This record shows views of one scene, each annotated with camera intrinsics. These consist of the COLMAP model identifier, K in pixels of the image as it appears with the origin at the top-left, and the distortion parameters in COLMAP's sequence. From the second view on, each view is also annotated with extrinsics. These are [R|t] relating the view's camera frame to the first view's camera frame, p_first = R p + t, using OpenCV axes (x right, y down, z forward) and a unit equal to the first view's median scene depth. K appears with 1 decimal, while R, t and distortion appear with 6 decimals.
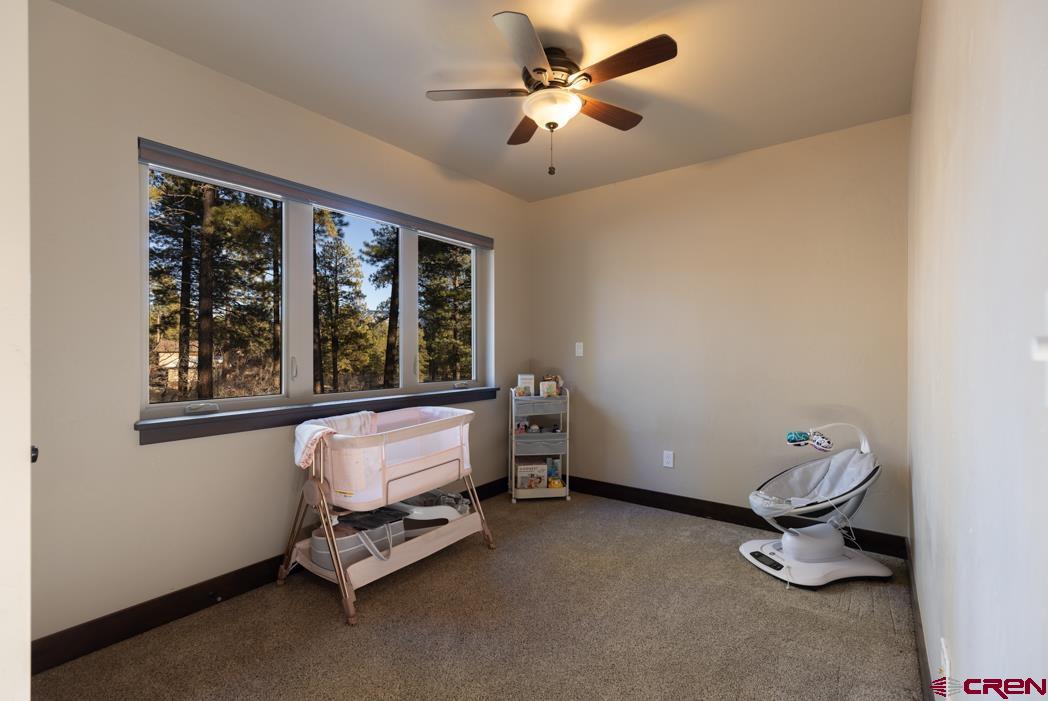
lens RADIAL K [[498.4, 0, 524.0], [0, 498.4, 350.5], [0, 0, 1]] dist [0.001709, -0.000163]
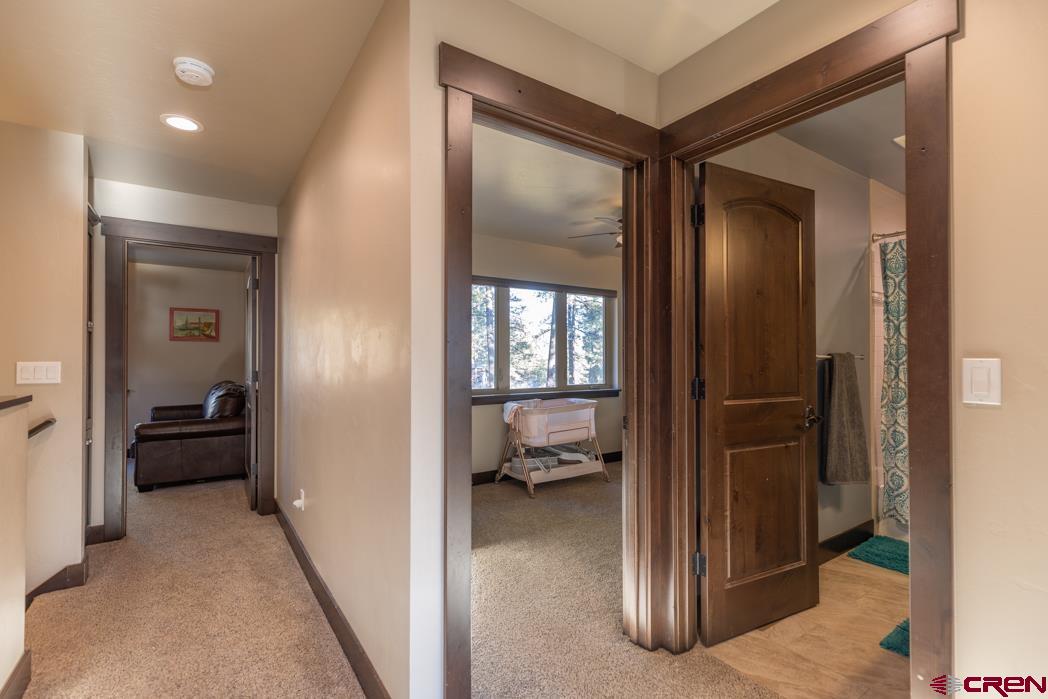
lens RADIAL K [[472.8, 0, 522.3], [0, 472.8, 349.3], [0, 0, 1]] dist [0.010093, -0.000818]
pose [[0.947804, -0.004263, -0.318825, 0.211256], [-0.002949, 0.999751, -0.022136, -0.022111], [0.318839, 0.021920, 0.947555, -0.766626]]
